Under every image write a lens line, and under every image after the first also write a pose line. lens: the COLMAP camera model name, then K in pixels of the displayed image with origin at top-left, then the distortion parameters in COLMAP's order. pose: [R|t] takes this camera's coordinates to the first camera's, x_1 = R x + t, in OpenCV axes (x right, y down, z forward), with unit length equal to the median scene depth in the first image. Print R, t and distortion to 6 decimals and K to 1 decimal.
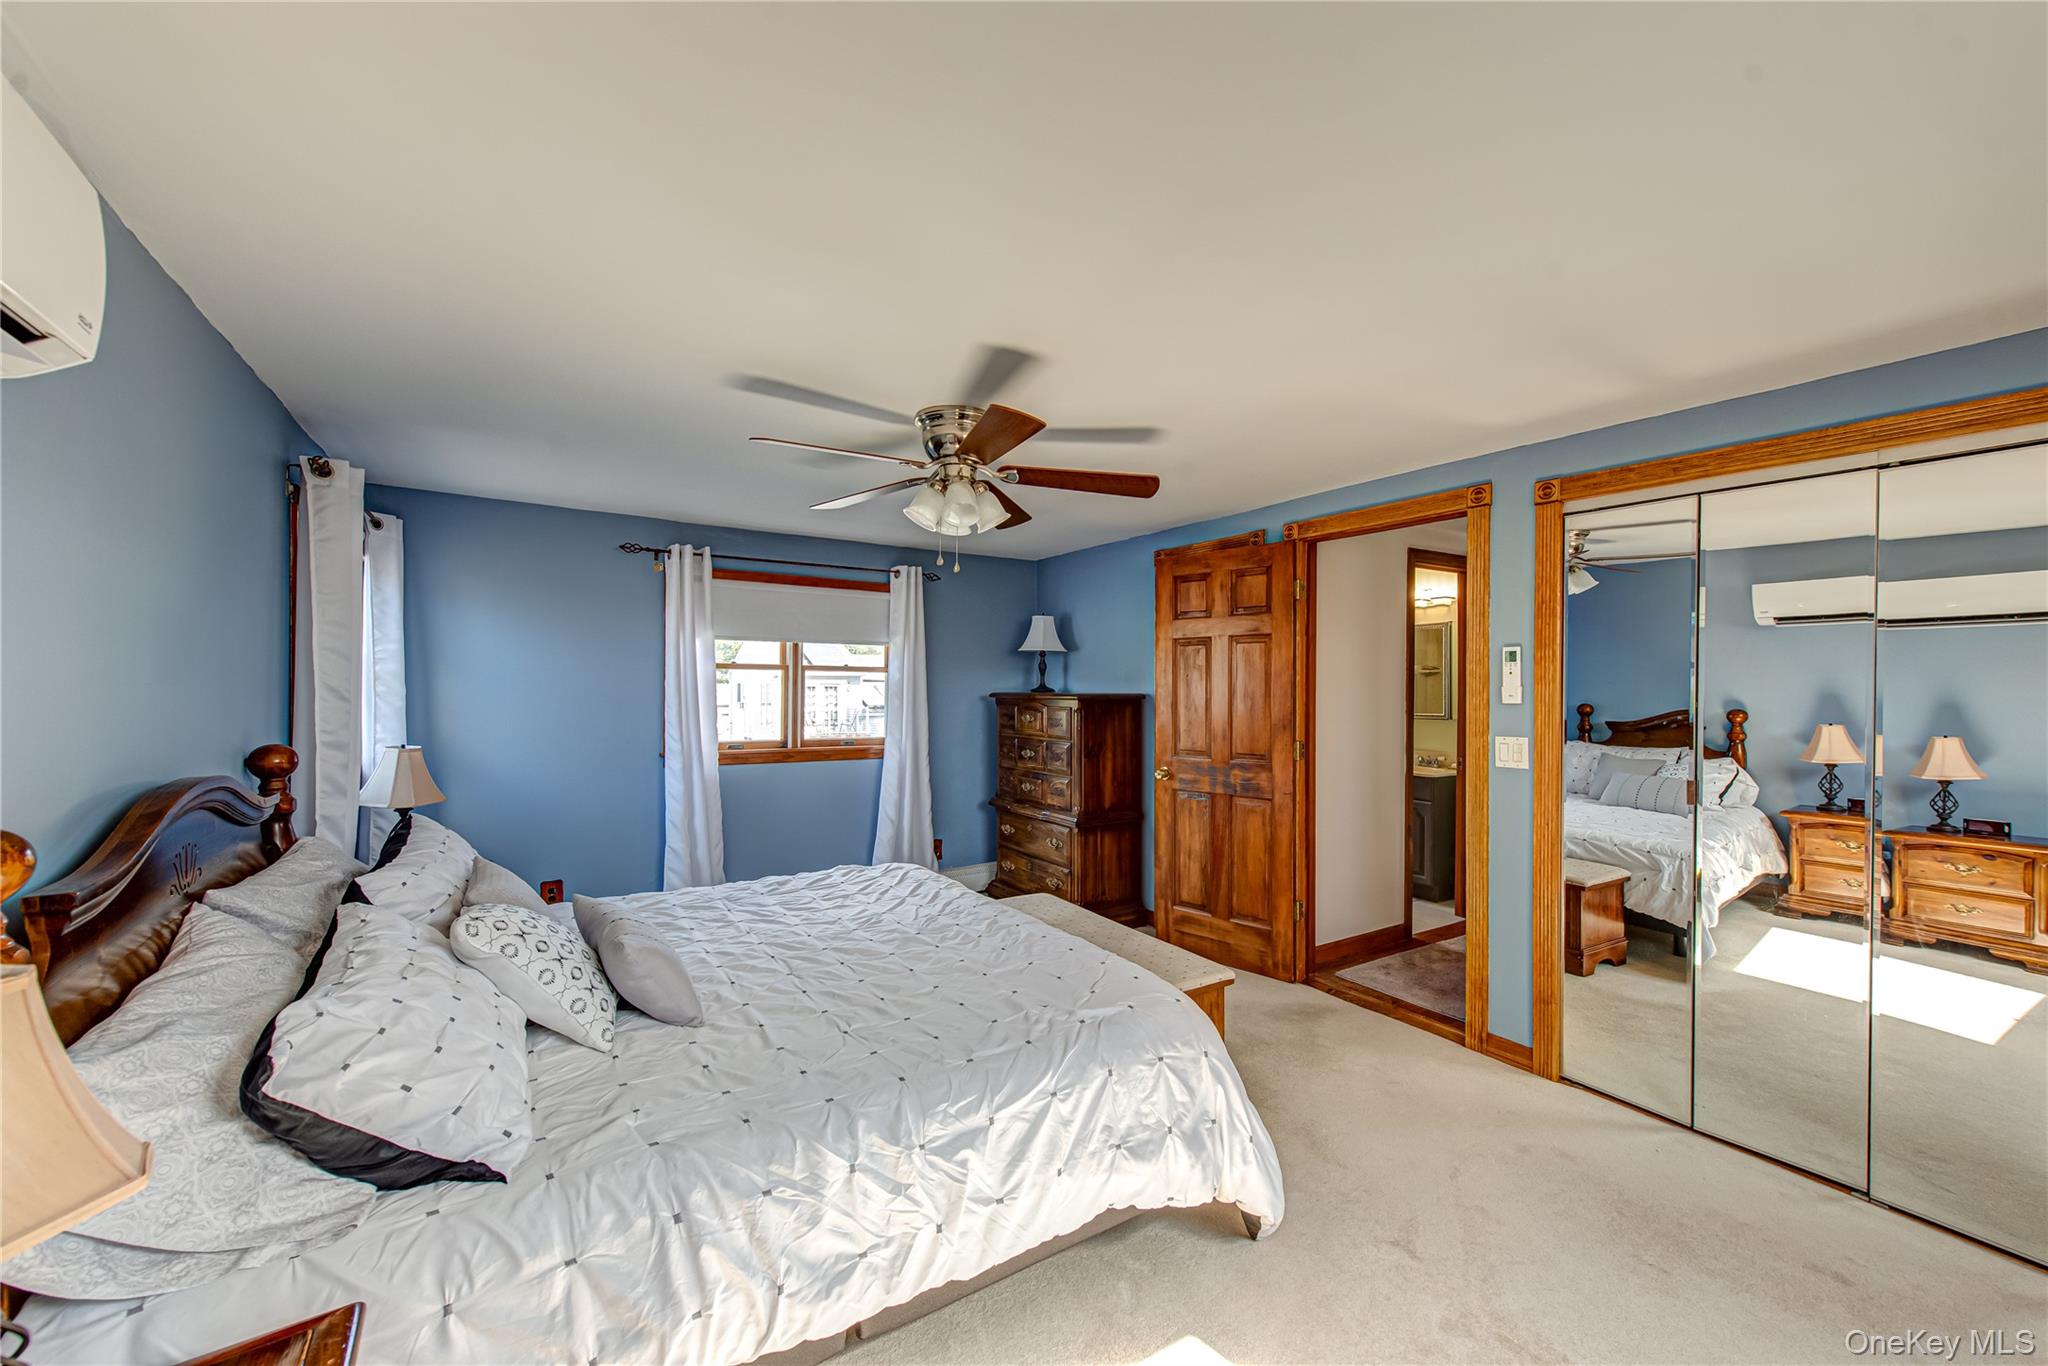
lens RADIAL K [[795.9, 0, 1034.5], [0, 795.9, 689.3], [0, 0, 1]] dist [0.018525, -0.008019]
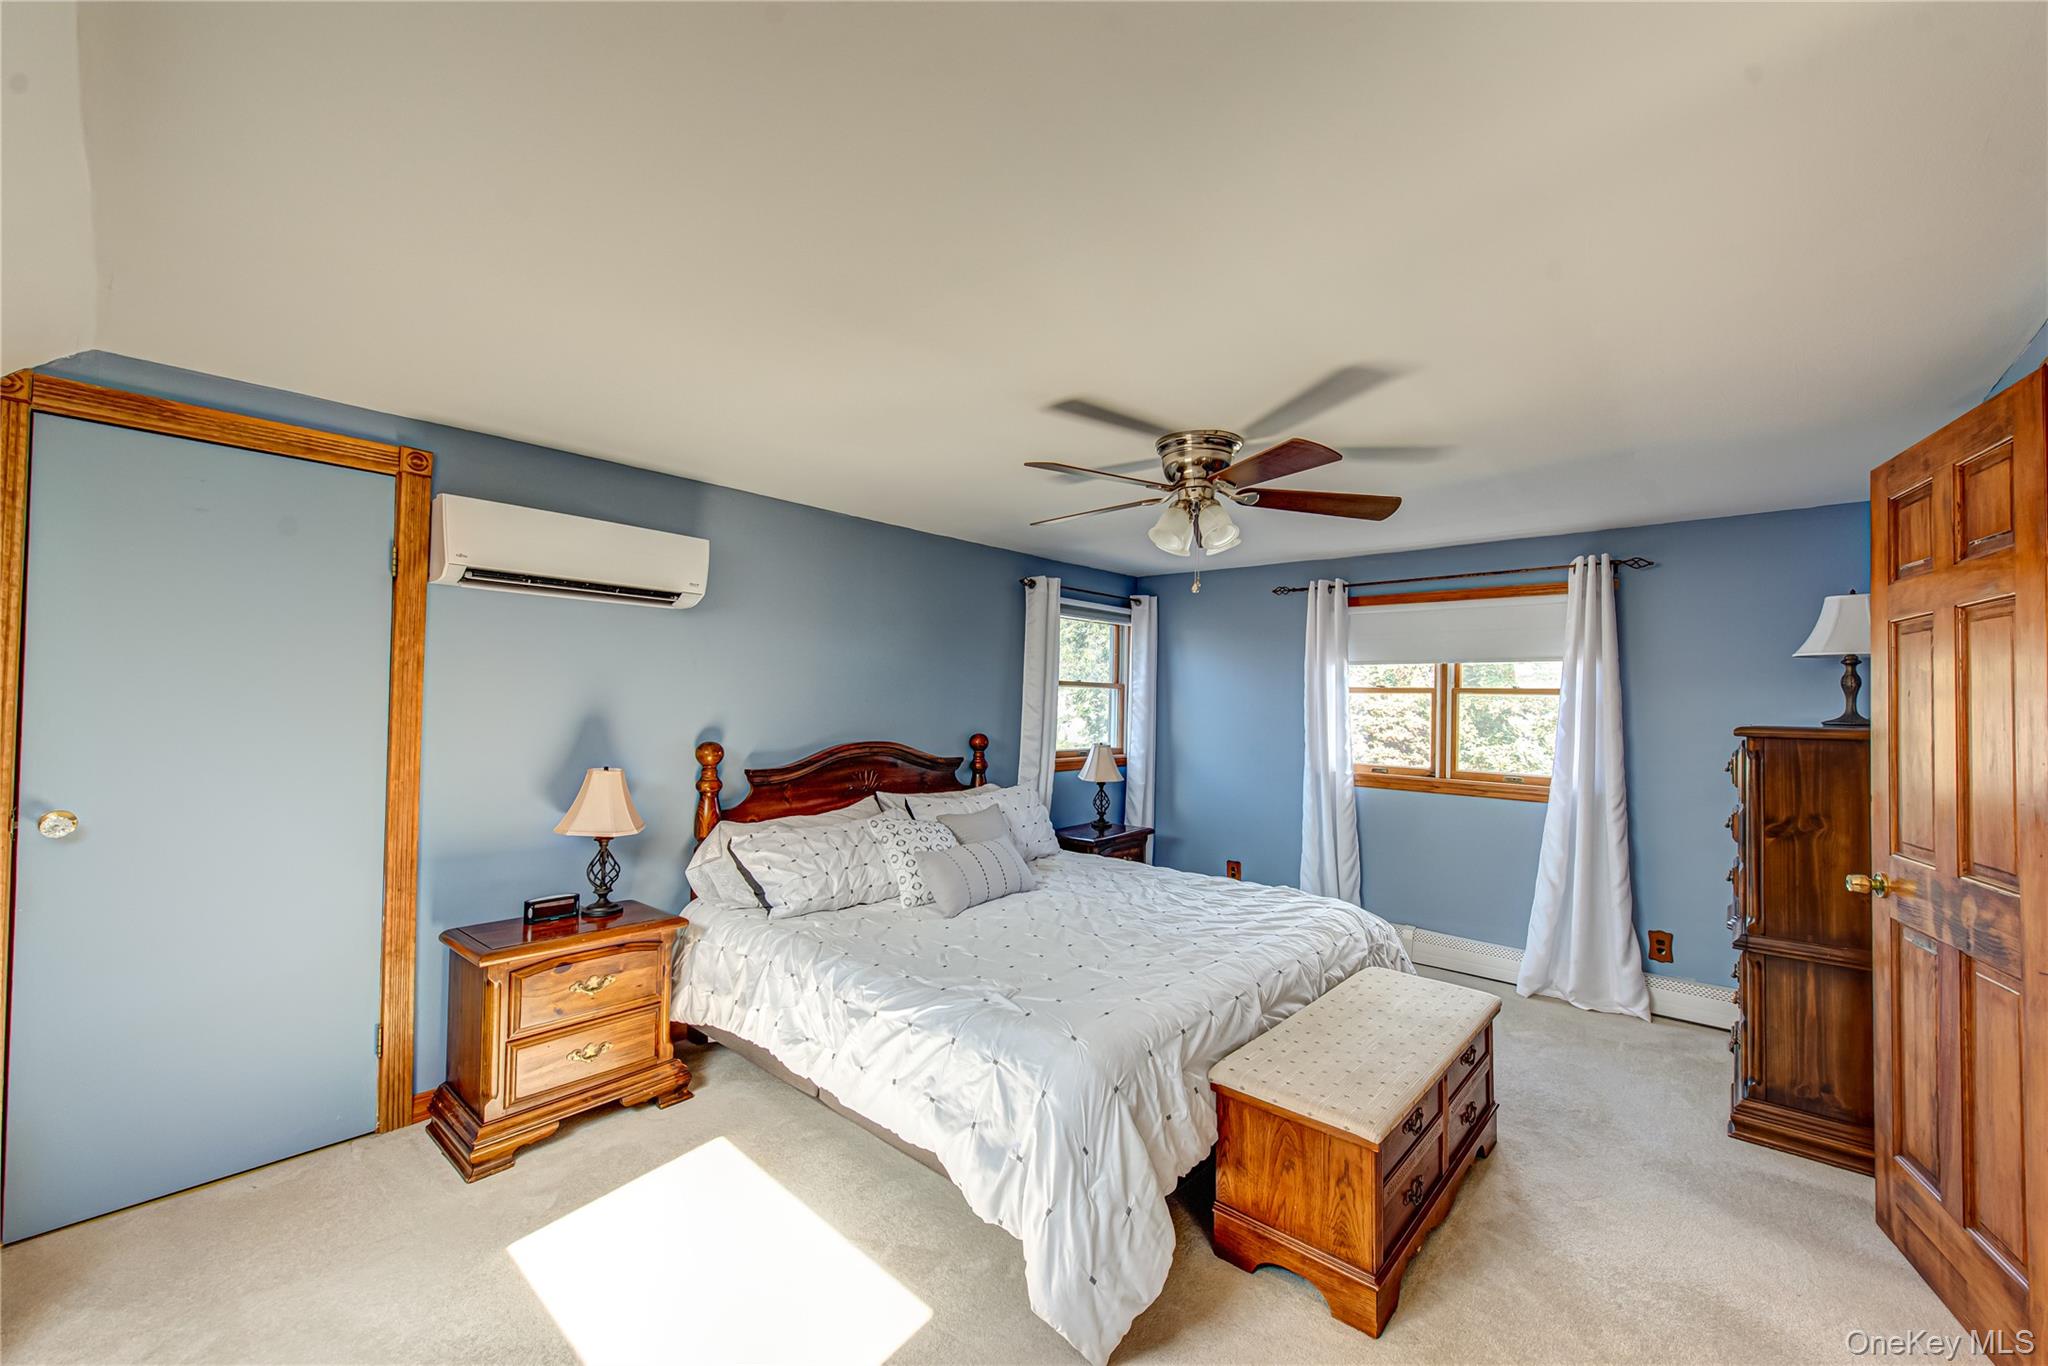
lens RADIAL K [[795.9, 0, 1034.5], [0, 795.9, 689.3], [0, 0, 1]] dist [0.018525, -0.008019]
pose [[0.267105, -0.017932, -0.963500, 0.720216], [-0.019372, 0.999525, -0.023973, 0.004283], [0.963473, 0.025069, 0.266631, 0.468874]]
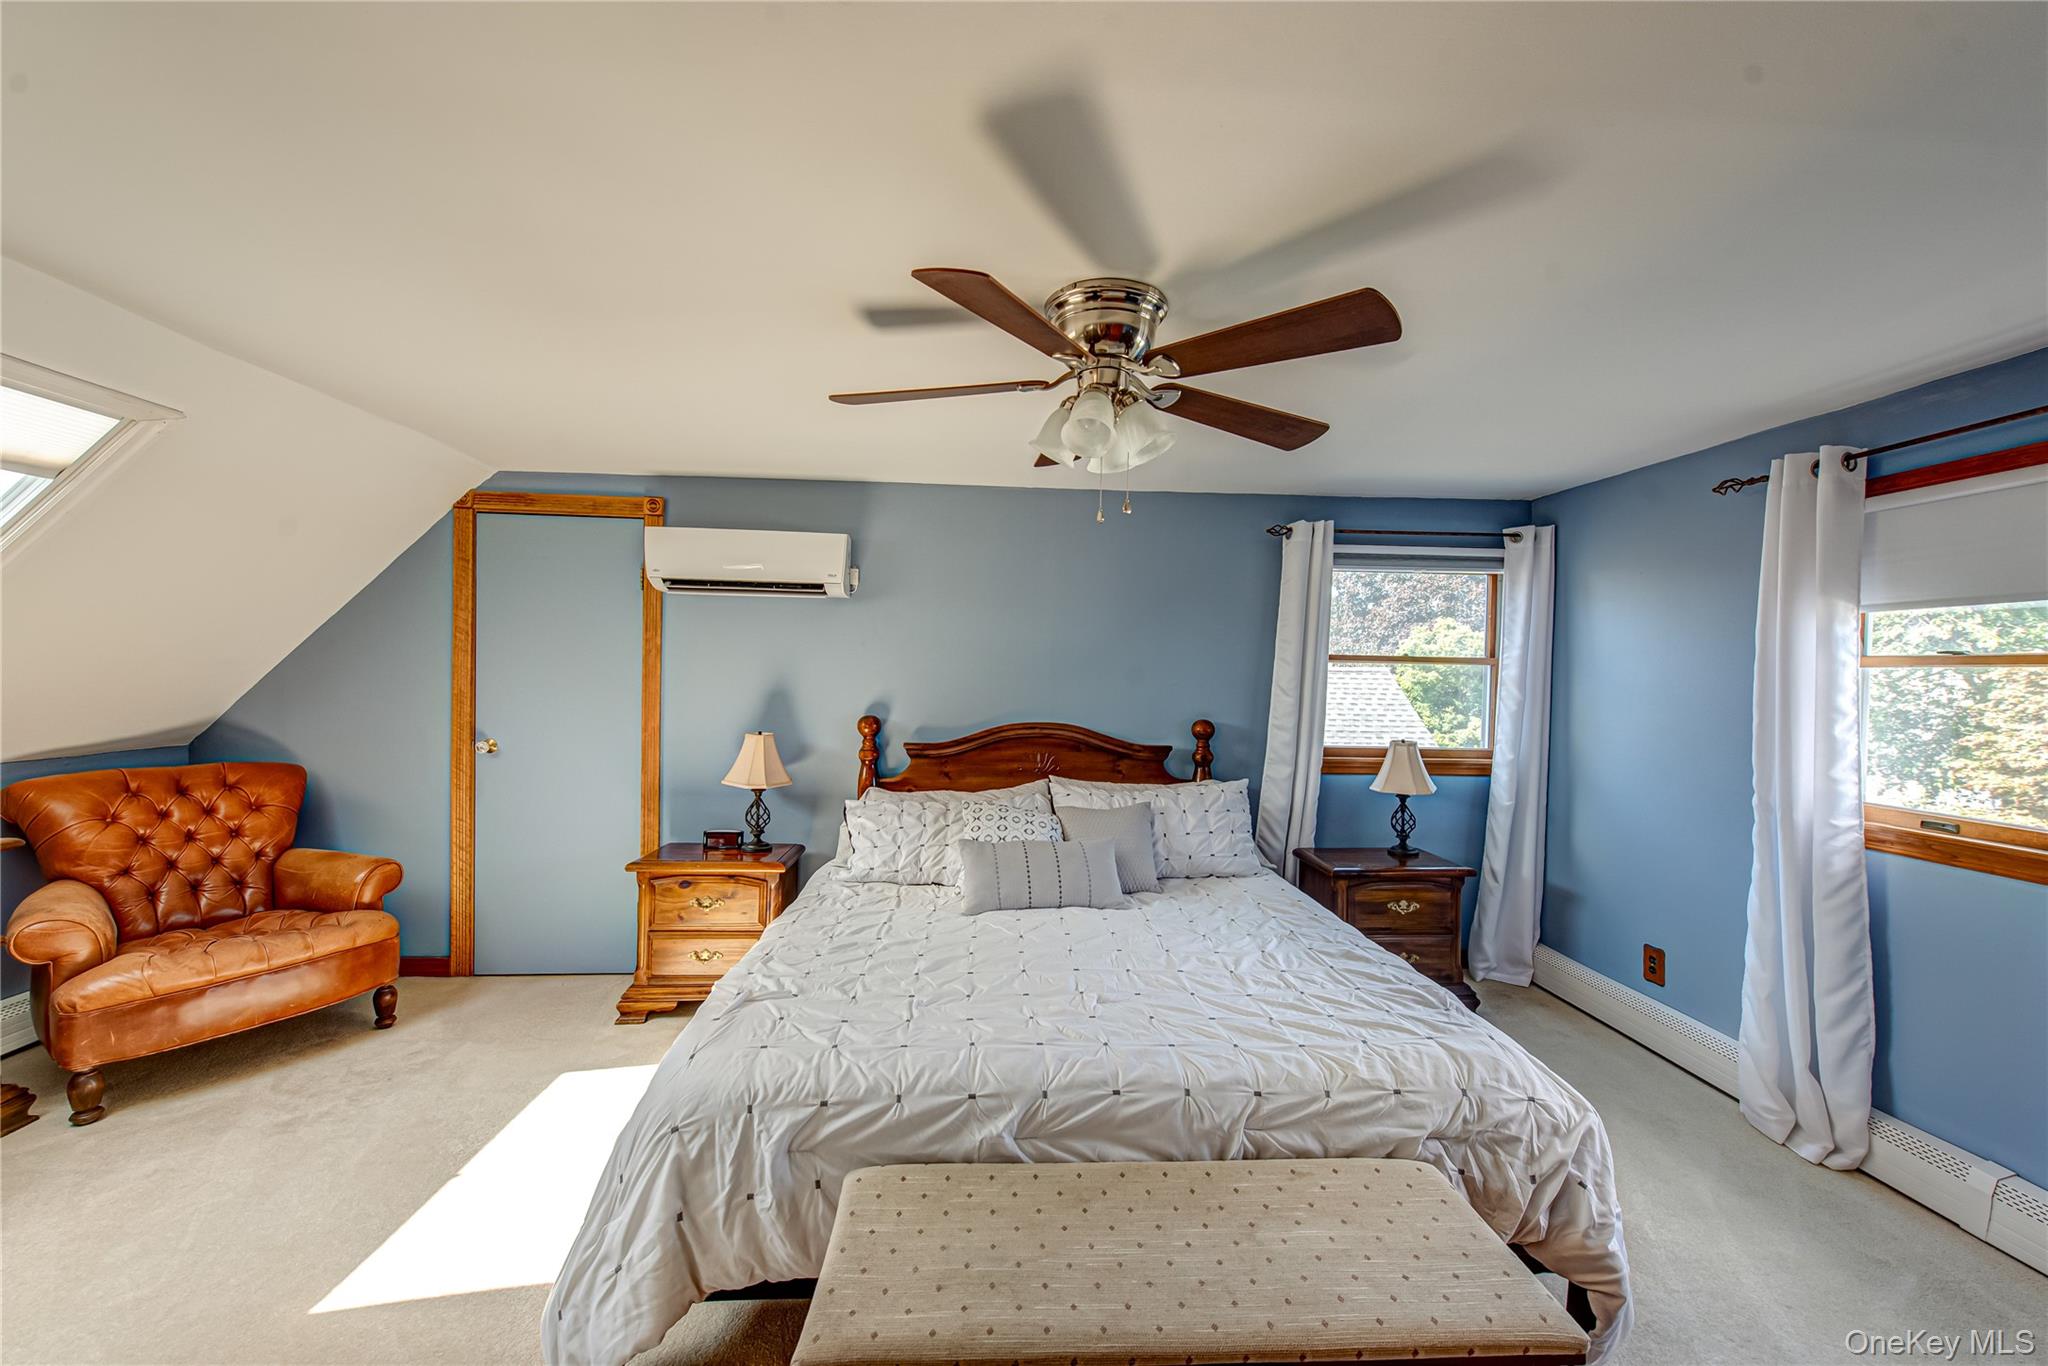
lens RADIAL K [[795.9, 0, 1034.5], [0, 795.9, 689.3], [0, 0, 1]] dist [0.018525, -0.008019]
pose [[-0.490139, -0.000102, -0.871645, 0.485523], [-0.026614, 0.999536, 0.014848, -0.005652], [0.871238, 0.030476, -0.489914, 1.140596]]
